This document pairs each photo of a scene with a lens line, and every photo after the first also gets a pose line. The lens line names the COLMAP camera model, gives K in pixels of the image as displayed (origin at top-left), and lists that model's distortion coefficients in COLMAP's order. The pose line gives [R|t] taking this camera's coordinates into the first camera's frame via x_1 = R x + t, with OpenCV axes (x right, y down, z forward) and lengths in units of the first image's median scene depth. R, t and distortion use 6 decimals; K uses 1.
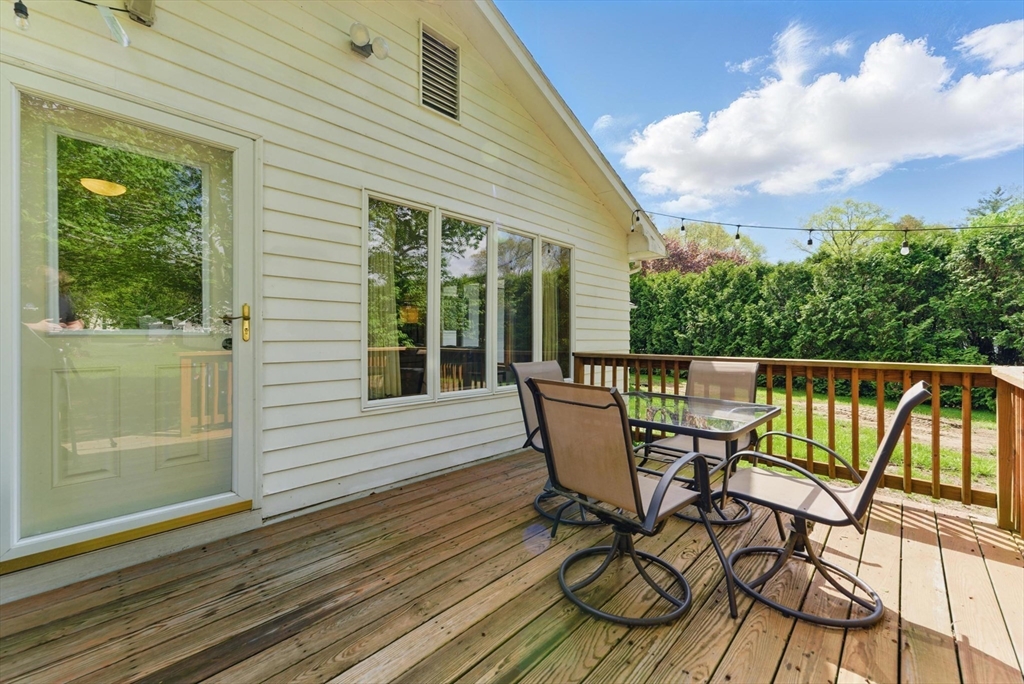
lens RADIAL K [[410.3, 0, 515.4], [0, 410.3, 341.3], [0, 0, 1]] dist [-0.001375, -0.000384]
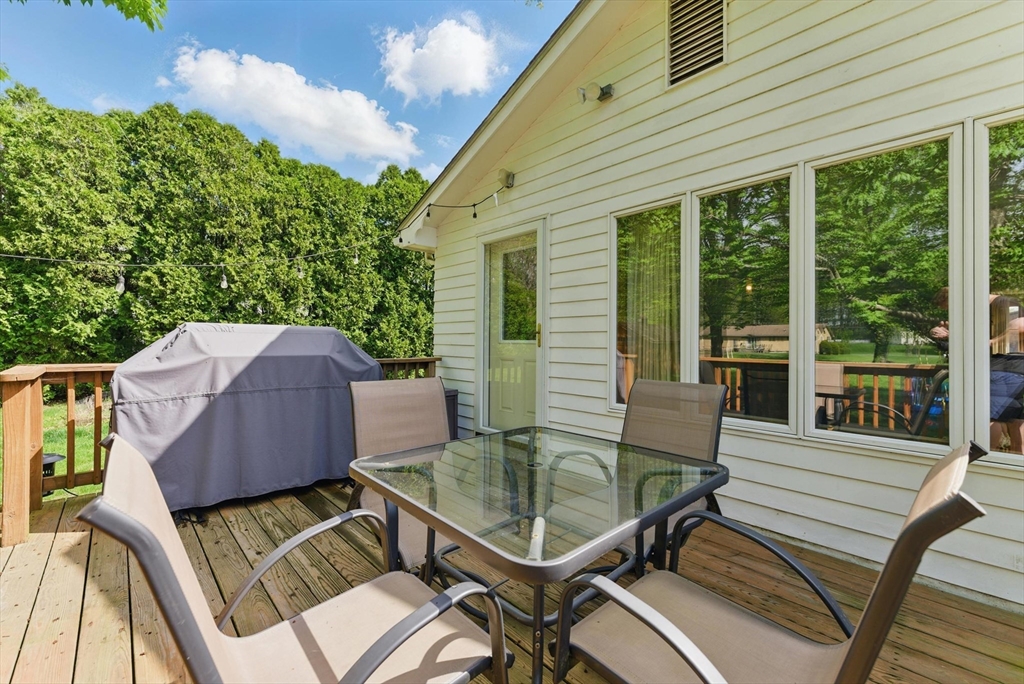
lens RADIAL K [[410.3, 0, 515.4], [0, 410.3, 341.3], [0, 0, 1]] dist [-0.001375, -0.000384]
pose [[-0.036622, -0.006195, -0.999310, 0.191343], [-0.015649, 0.999862, -0.005625, -0.002587], [0.999207, 0.015432, -0.036714, 0.197158]]
